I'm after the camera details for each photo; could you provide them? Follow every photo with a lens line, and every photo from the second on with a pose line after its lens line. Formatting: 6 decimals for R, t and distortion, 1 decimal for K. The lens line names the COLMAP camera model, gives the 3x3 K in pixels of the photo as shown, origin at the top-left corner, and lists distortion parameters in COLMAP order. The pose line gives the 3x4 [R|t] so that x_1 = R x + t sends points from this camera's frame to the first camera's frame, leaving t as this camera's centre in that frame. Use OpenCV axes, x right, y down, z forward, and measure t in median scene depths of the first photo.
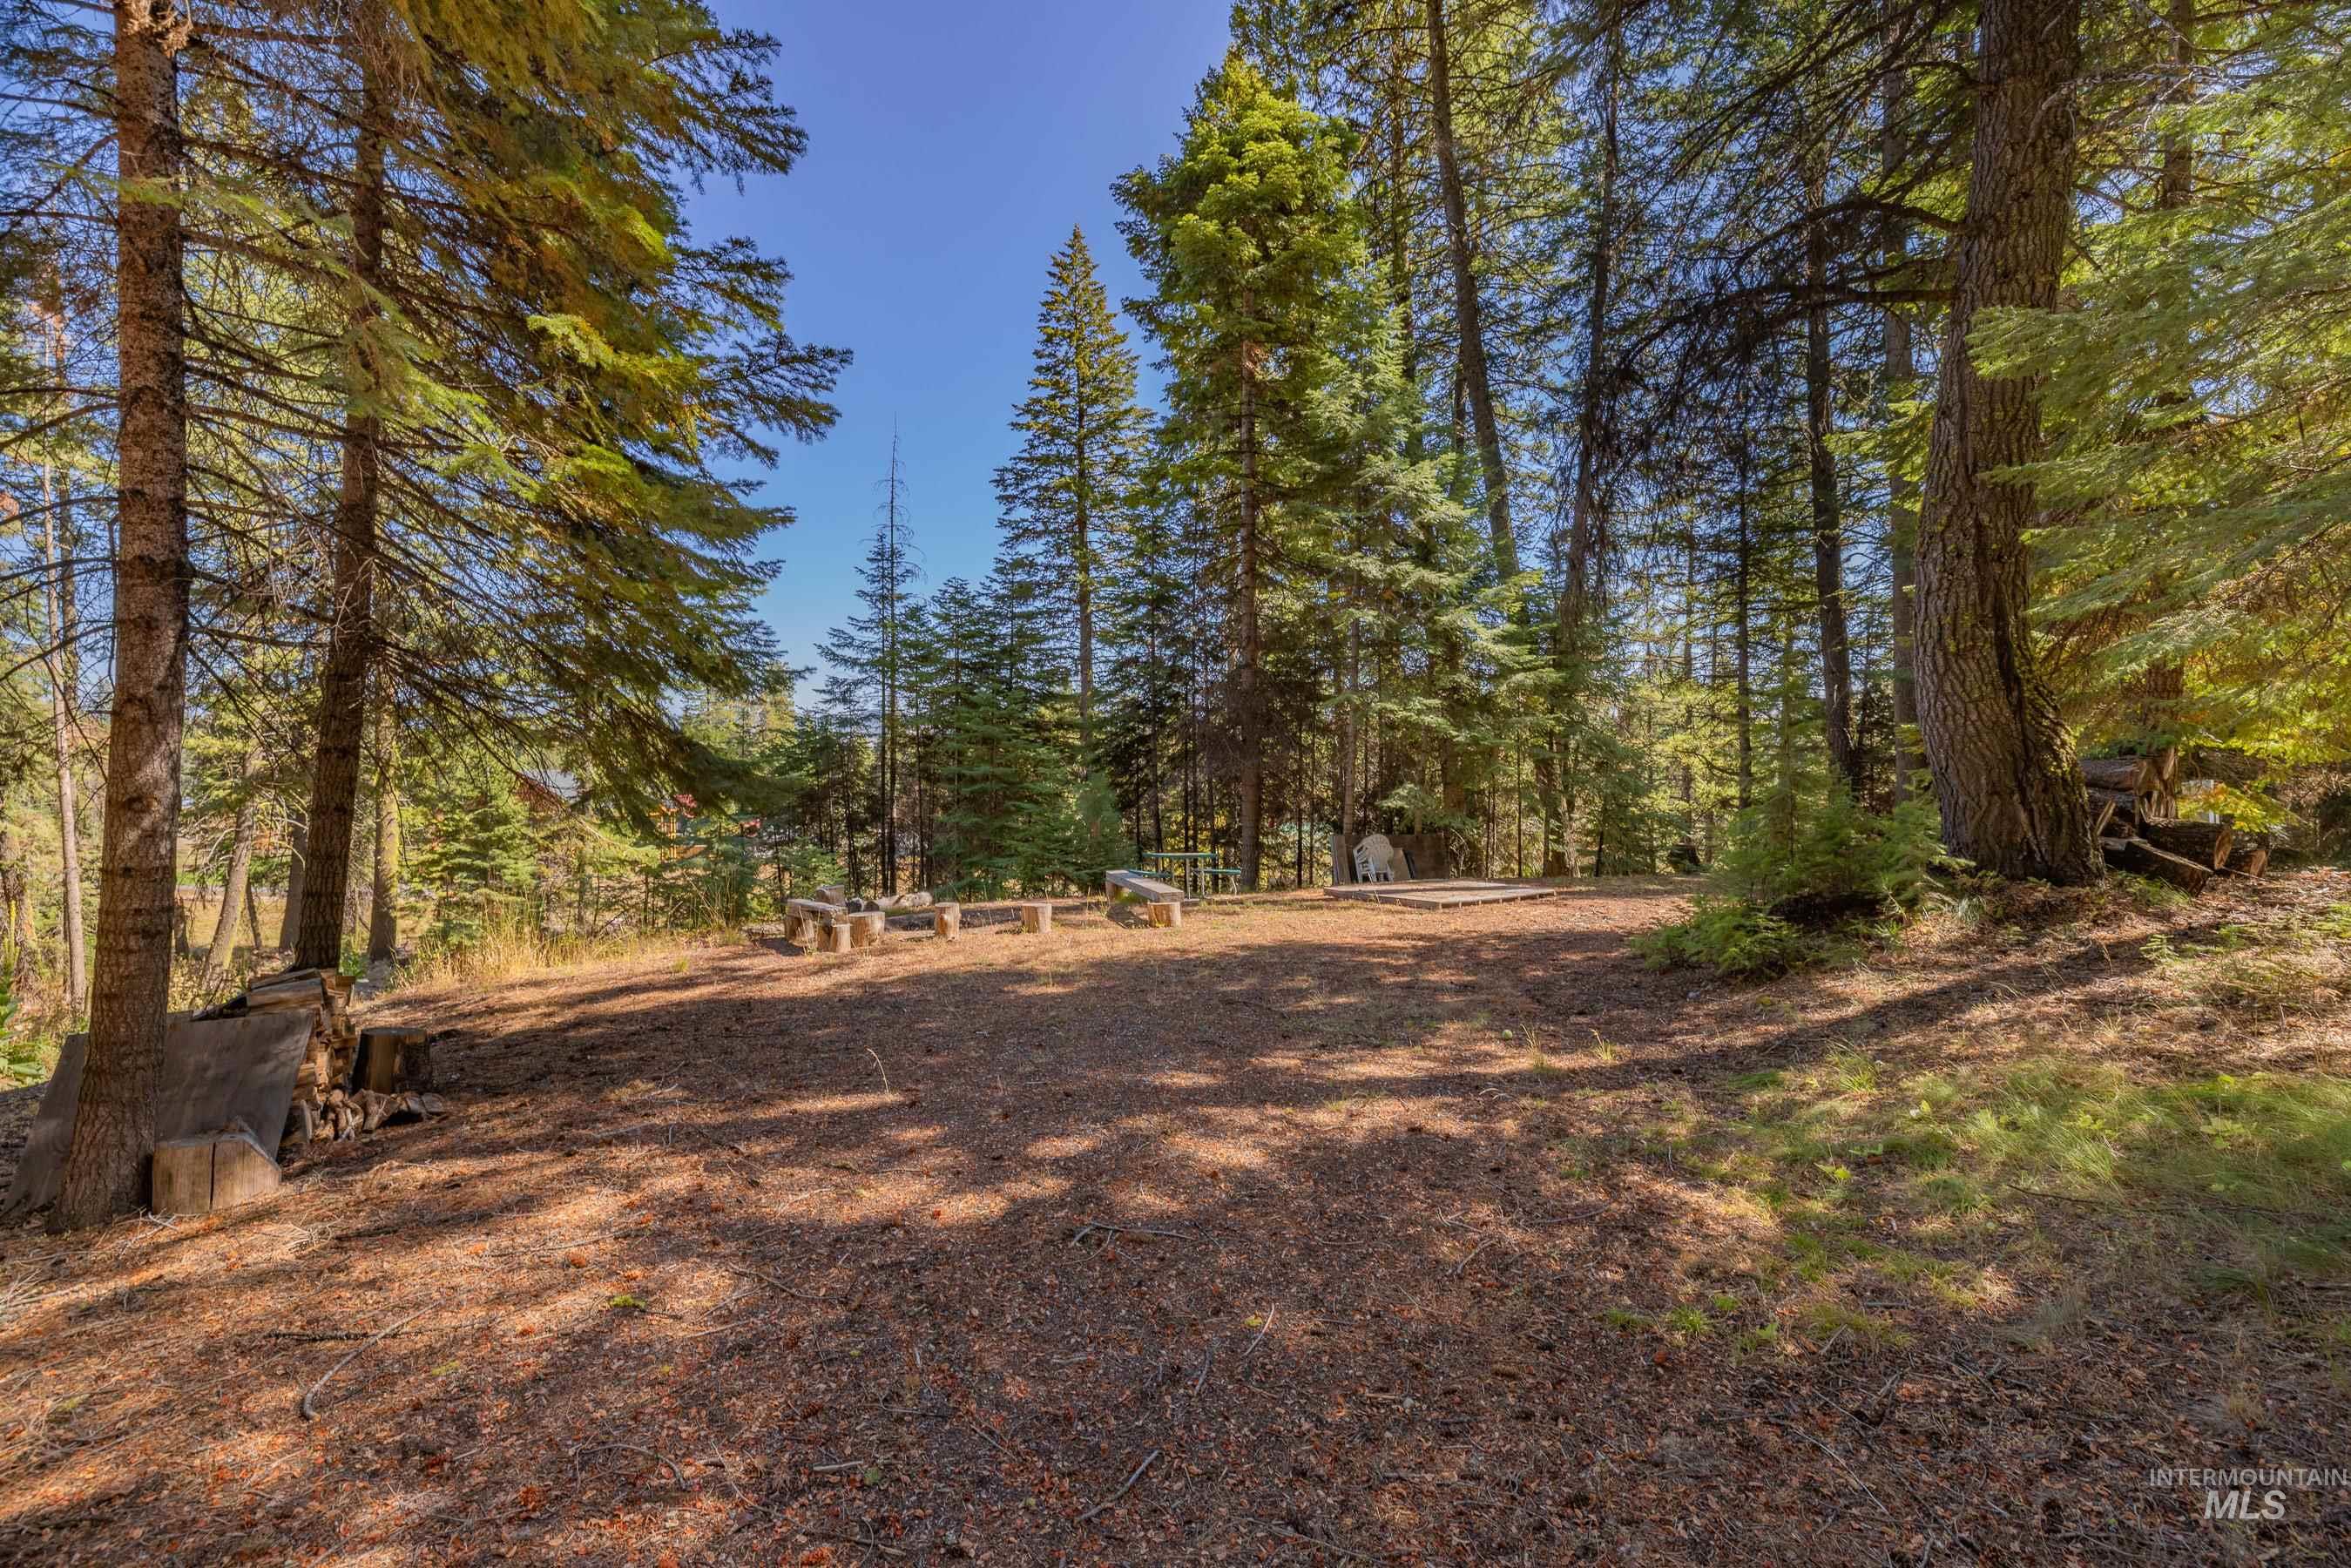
lens RADIAL K [[1000.2, 0, 1175.5], [0, 1000.2, 784.0], [0, 0, 1]] dist [0.002639, 0.000368]
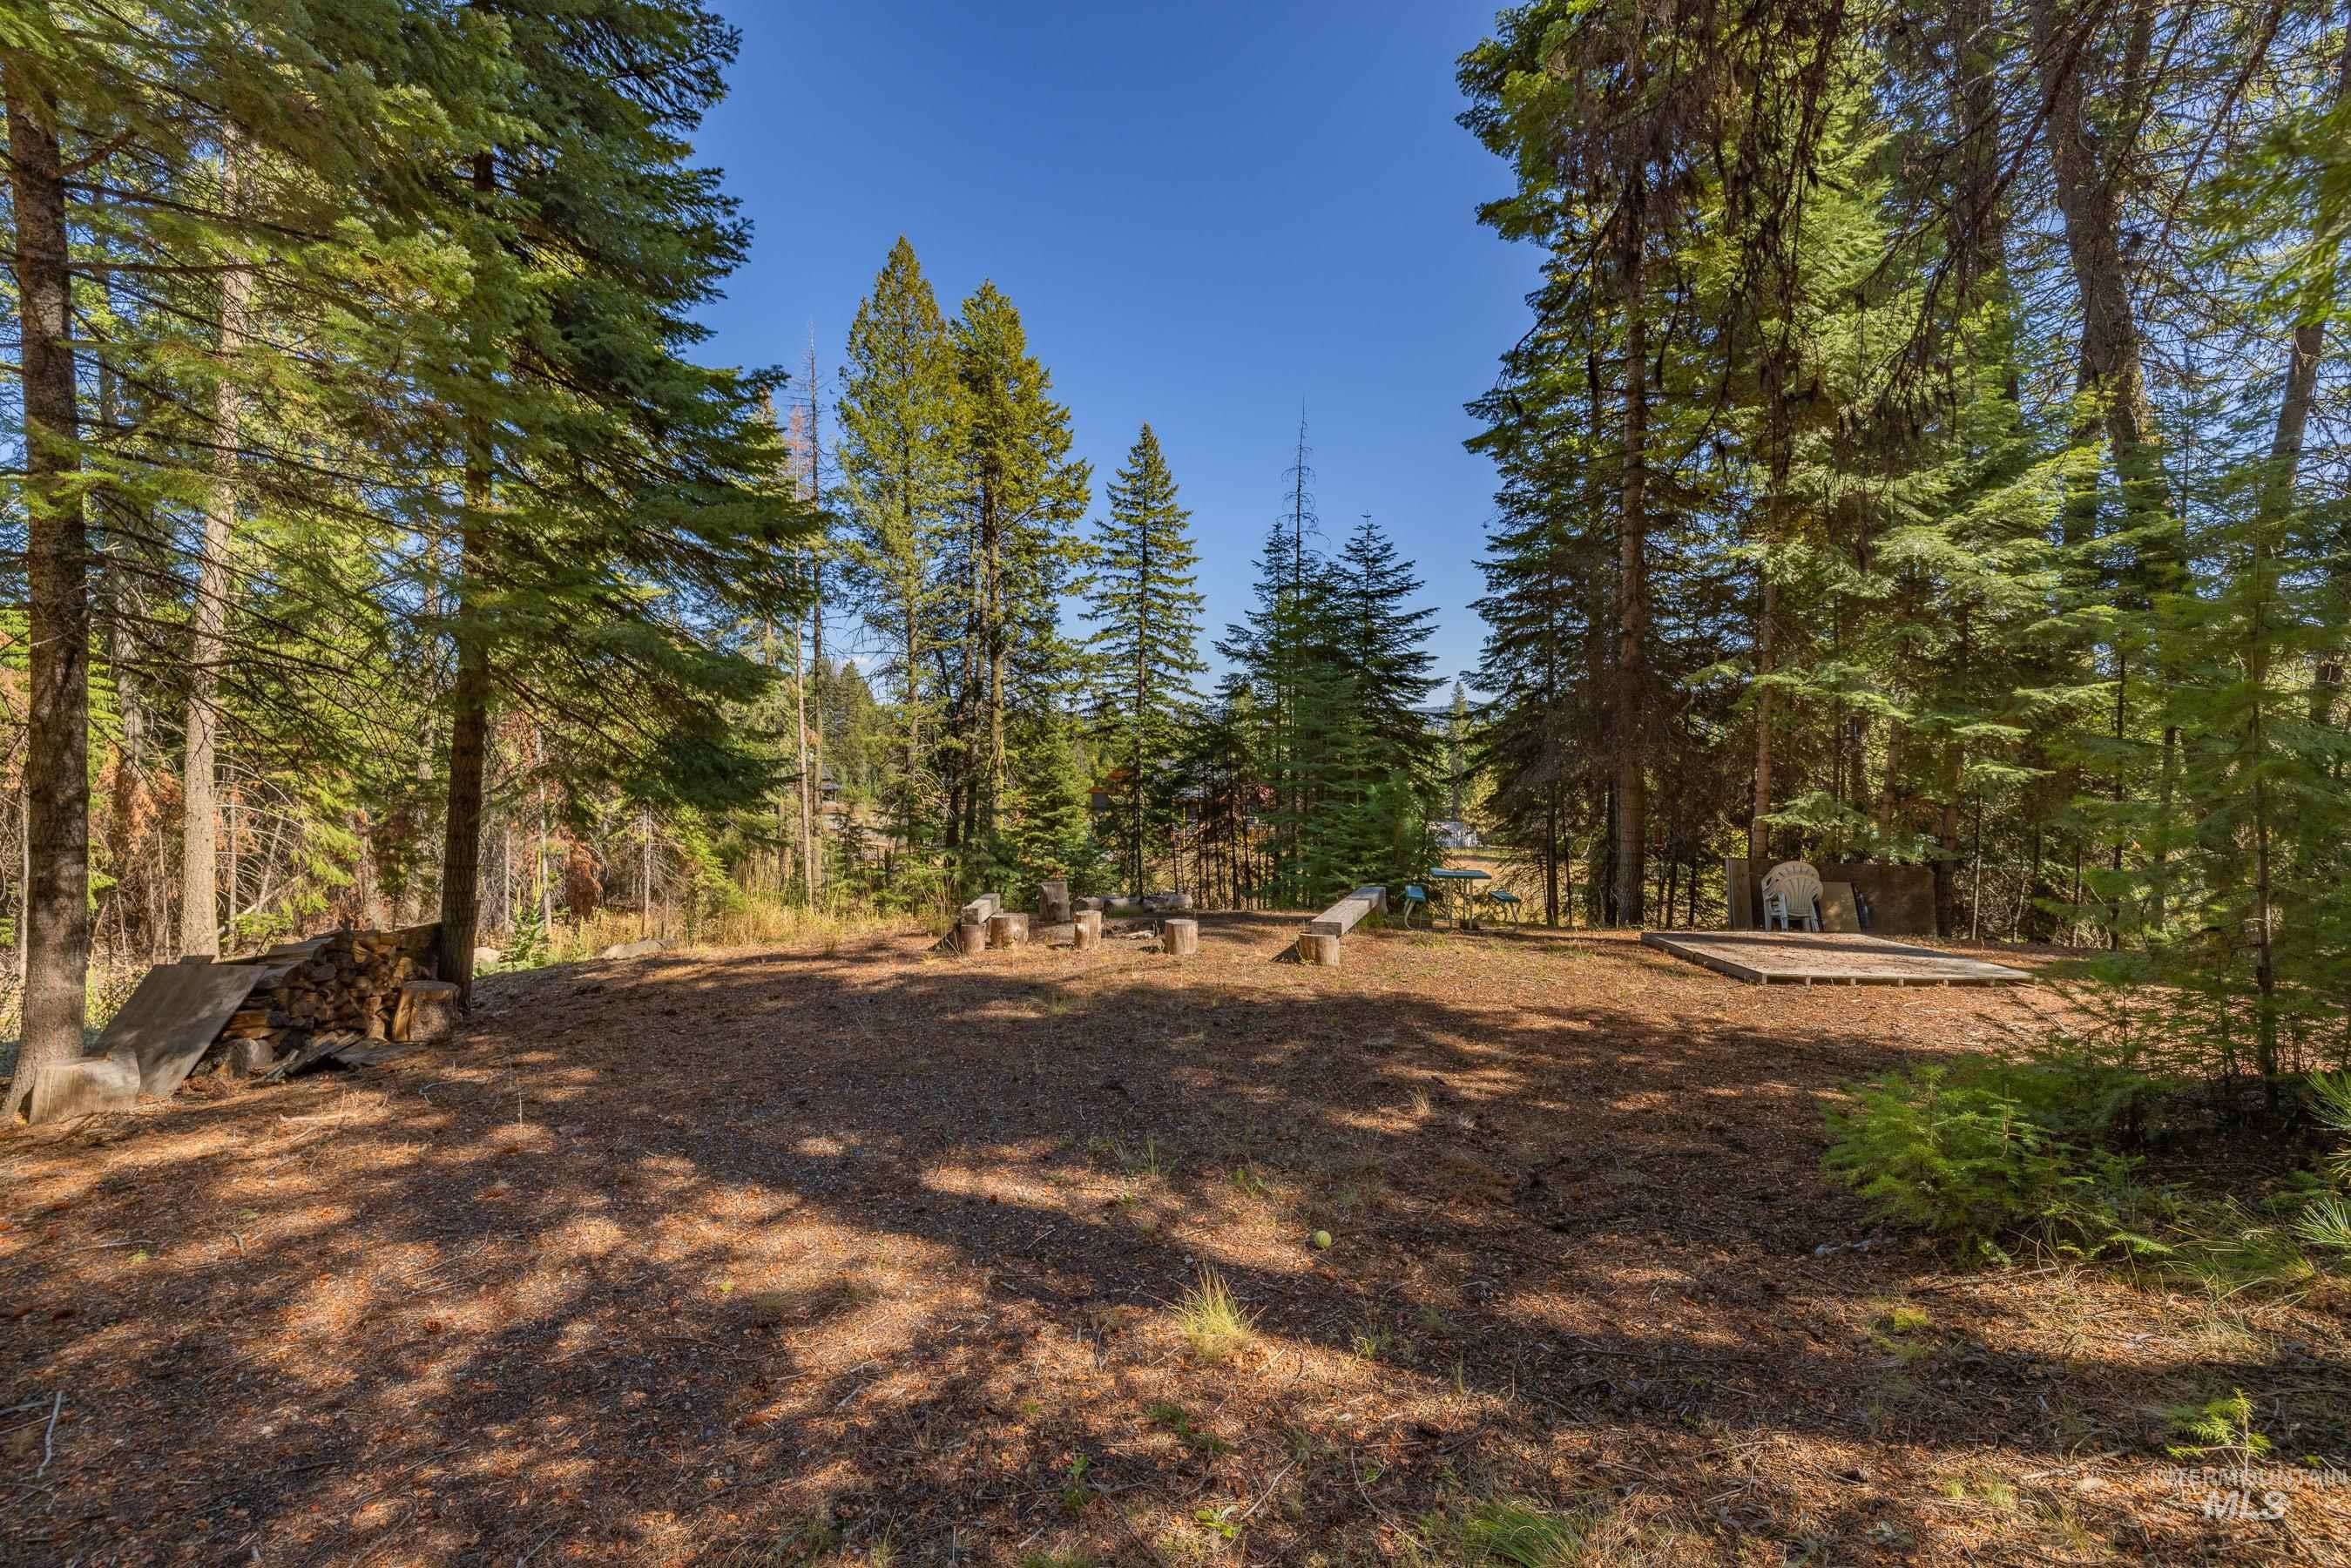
lens RADIAL K [[980.5, 0, 1175.5], [0, 980.5, 784.0], [0, 0, 1]] dist [0.001151, 0.000451]
pose [[0.841560, 0.019100, -0.539827, 0.204046], [-0.014579, 0.999814, 0.012646, -0.006237], [0.539968, -0.002772, 0.841681, 0.181489]]
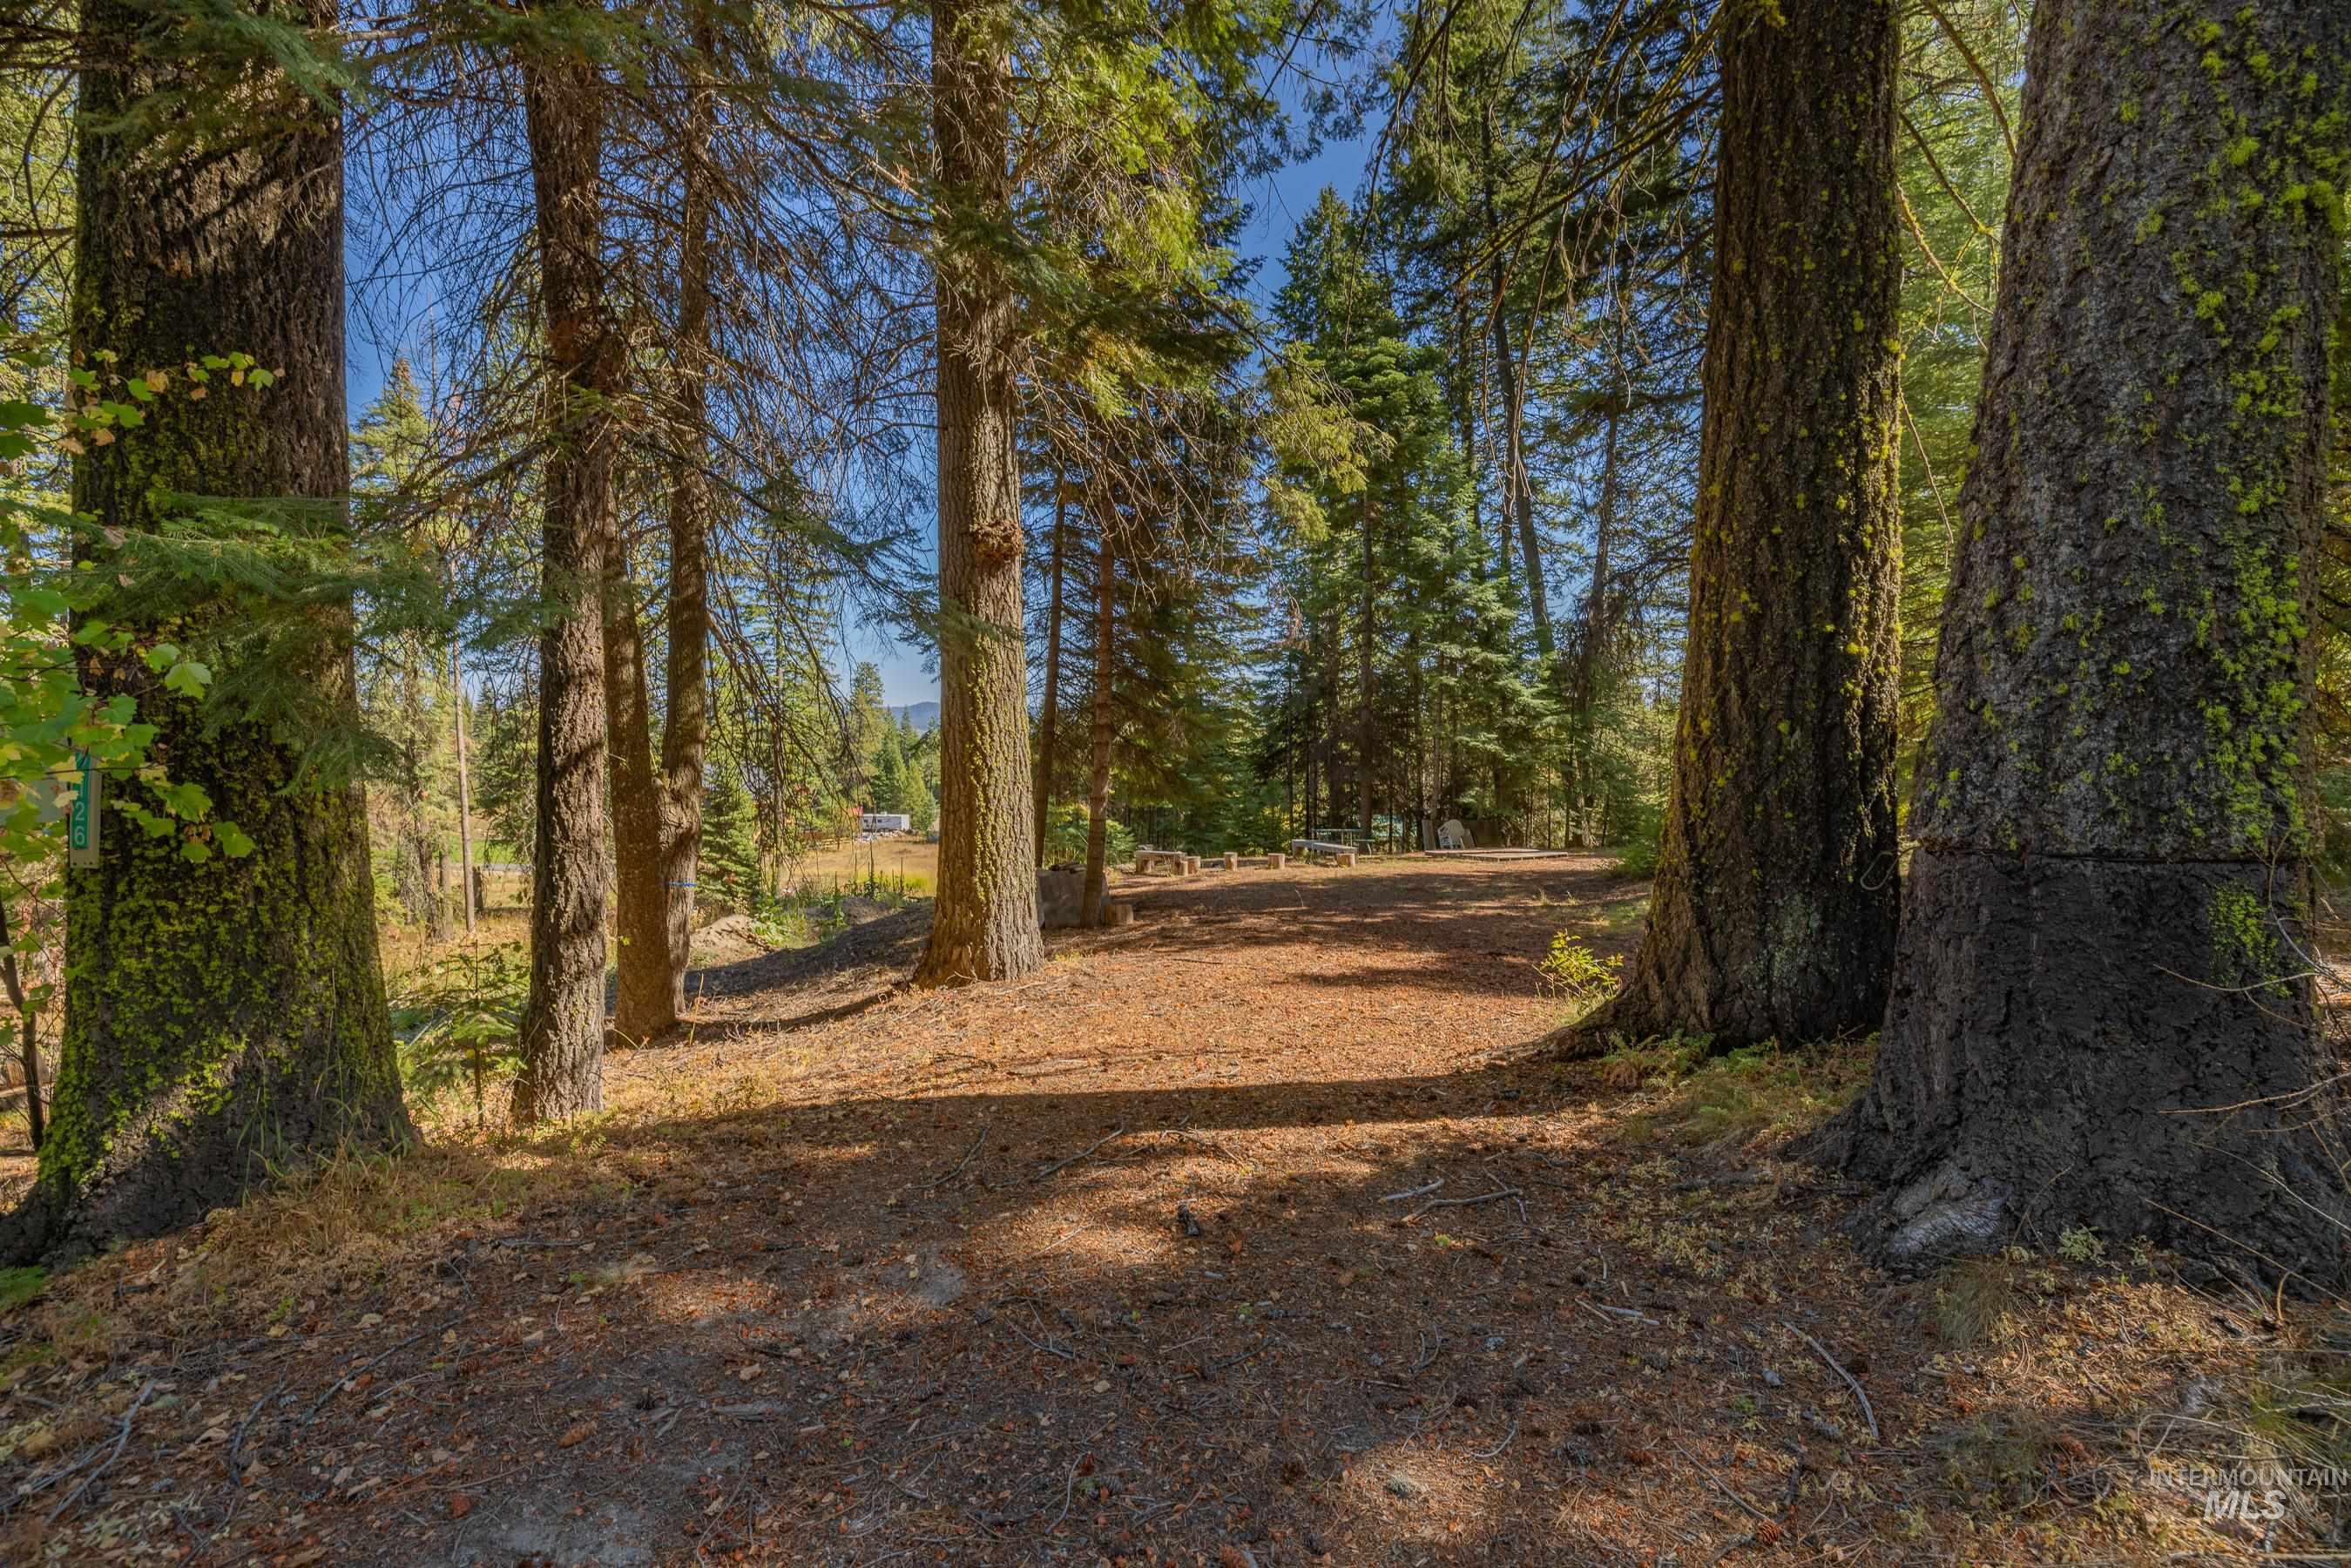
lens RADIAL K [[1000.2, 0, 1175.5], [0, 1000.2, 784.0], [0, 0, 1]] dist [0.002639, 0.000368]
pose [[0.999370, 0.005674, -0.035044, -0.169950], [-0.005308, 0.999930, 0.010542, -0.018199], [0.035101, -0.010349, 0.999330, -0.541123]]
